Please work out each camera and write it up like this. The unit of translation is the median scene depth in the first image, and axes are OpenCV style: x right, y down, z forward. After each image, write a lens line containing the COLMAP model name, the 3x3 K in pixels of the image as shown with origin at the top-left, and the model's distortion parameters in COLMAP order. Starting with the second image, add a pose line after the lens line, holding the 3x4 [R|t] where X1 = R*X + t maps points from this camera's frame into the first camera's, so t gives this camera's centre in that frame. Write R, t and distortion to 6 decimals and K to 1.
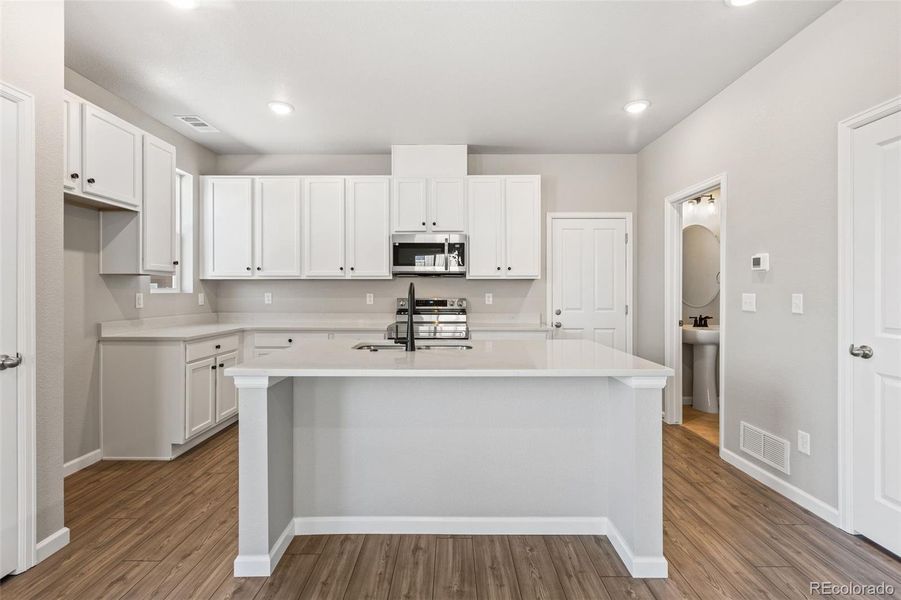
lens RADIAL K [[402.3, 0, 449.5], [0, 402.3, 293.3], [0, 0, 1]] dist [0.001207, -0.000587]
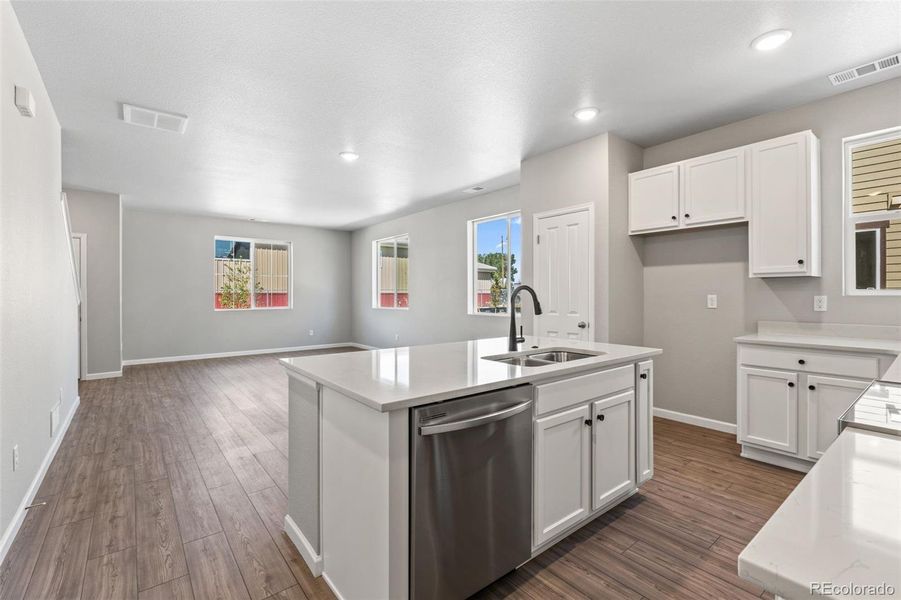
lens RADIAL K [[402.3, 0, 456.2], [0, 402.3, 293.7], [0, 0, 1]] dist [0.001207, -0.000587]
pose [[-0.771937, -0.000222, -0.635699, 0.483948], [0.000851, 0.999999, -0.001383, -0.003883], [0.635698, -0.001609, -0.771936, 1.201497]]
